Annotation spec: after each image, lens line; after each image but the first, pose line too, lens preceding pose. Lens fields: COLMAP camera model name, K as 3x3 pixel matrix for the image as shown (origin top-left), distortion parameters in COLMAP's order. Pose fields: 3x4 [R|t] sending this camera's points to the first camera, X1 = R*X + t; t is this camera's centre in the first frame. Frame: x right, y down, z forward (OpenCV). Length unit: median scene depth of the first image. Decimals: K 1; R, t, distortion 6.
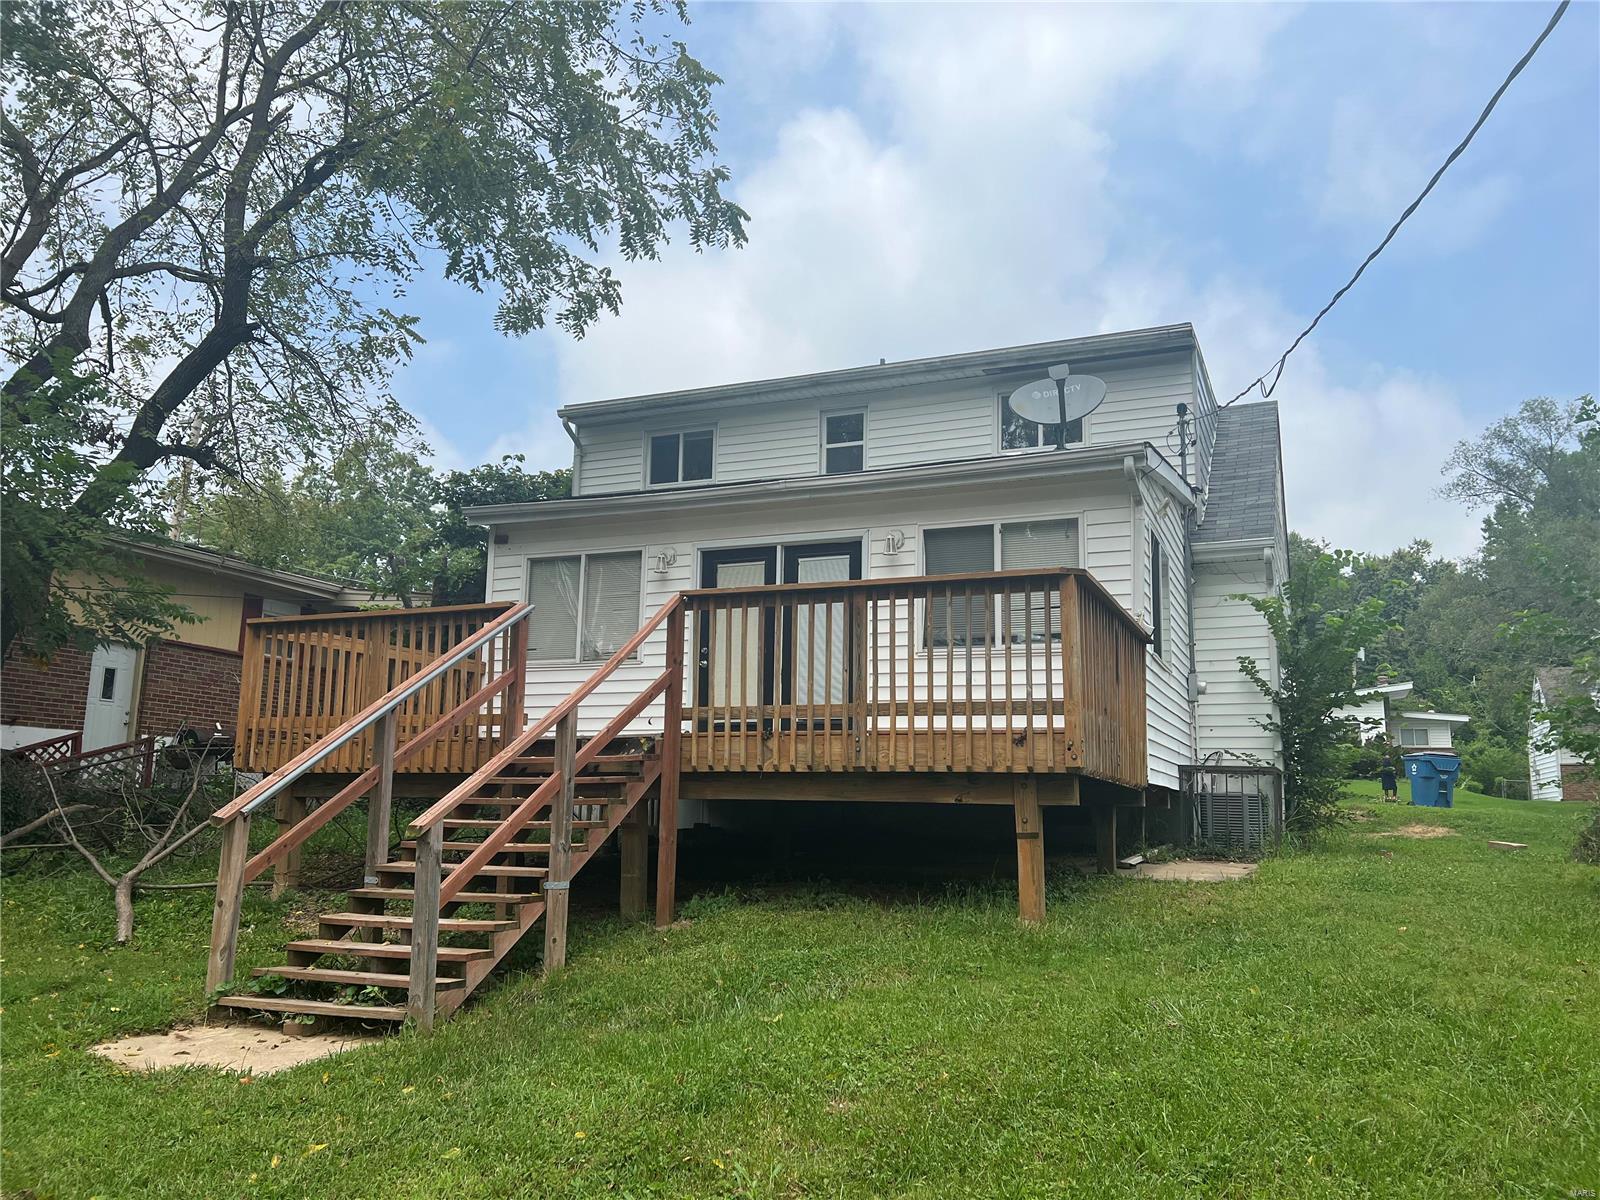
lens RADIAL K [[1204.2, 0, 797.0], [0, 1204.2, 586.2], [0, 0, 1]] dist [0.068451, -0.068367]
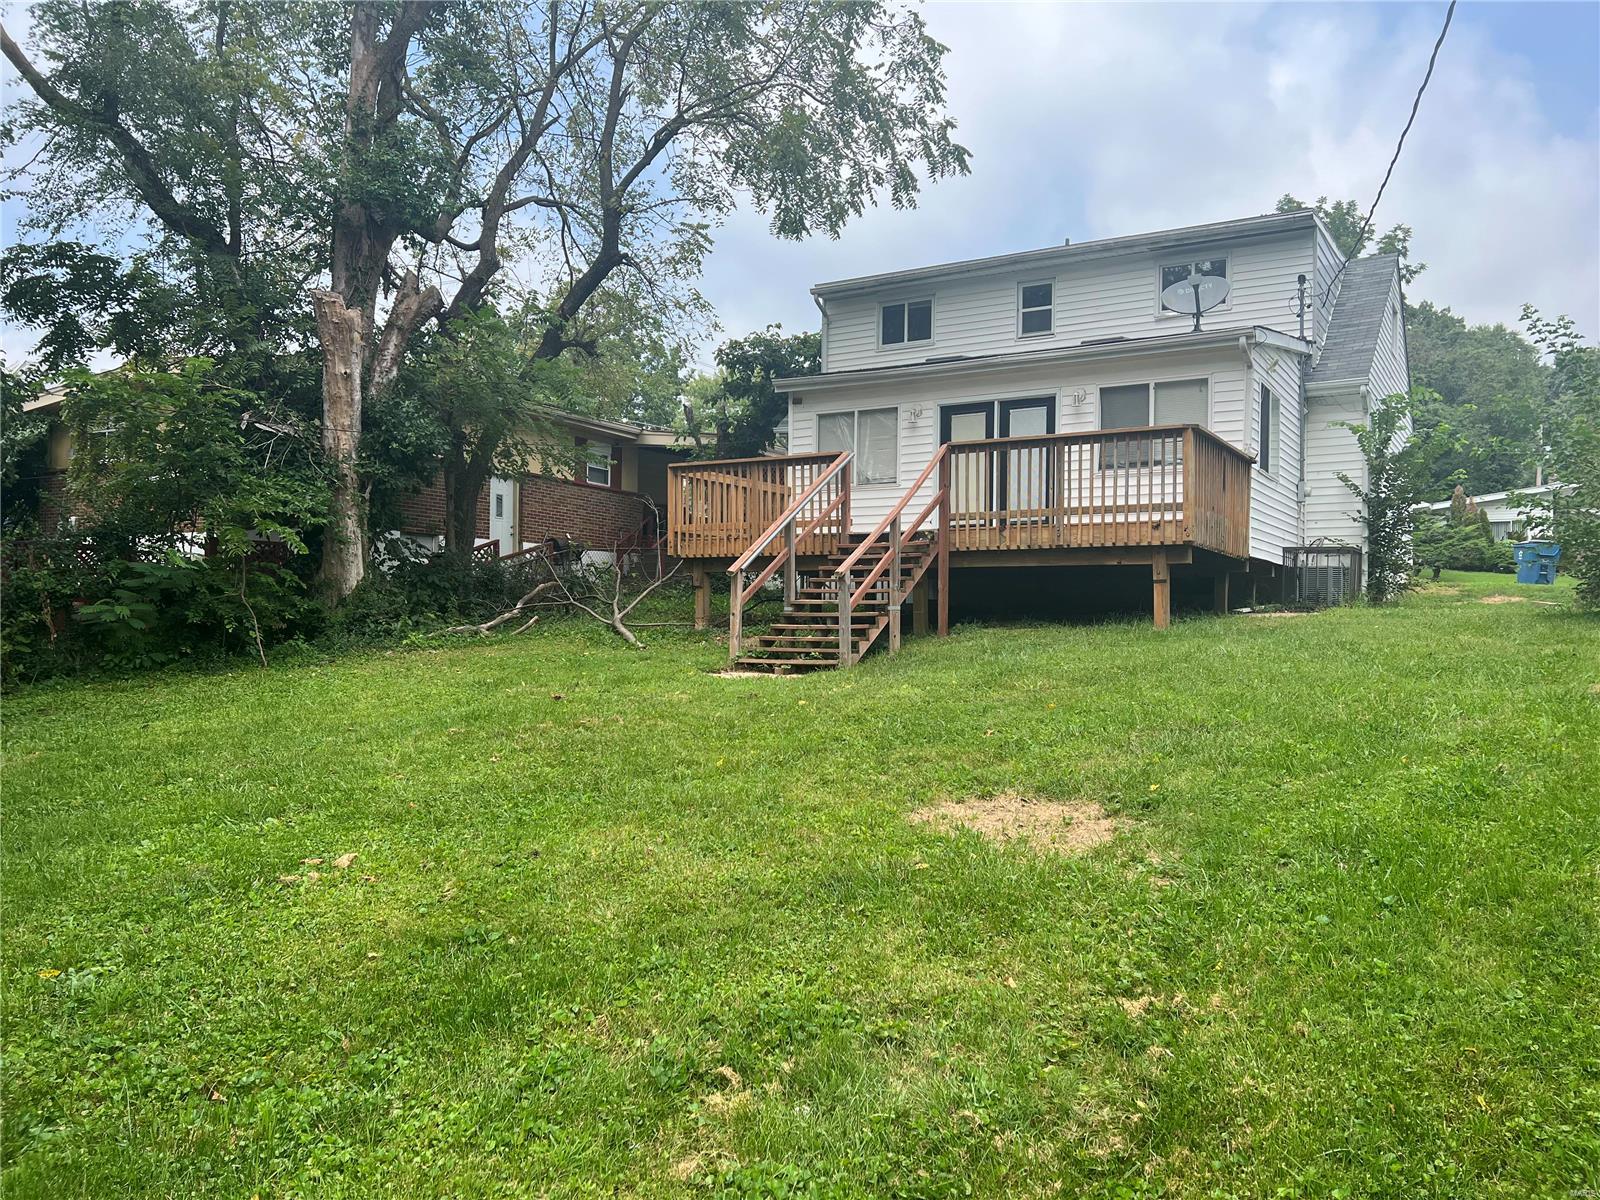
lens RADIAL K [[1204.2, 0, 810.2], [0, 1204.2, 607.7], [0, 0, 1]] dist [0.068451, -0.068367]
pose [[0.991826, -0.010502, -0.127166, -0.054470], [0.032053, 0.985157, 0.168638, -0.041261], [0.123508, -0.171335, 0.977441, -0.486212]]
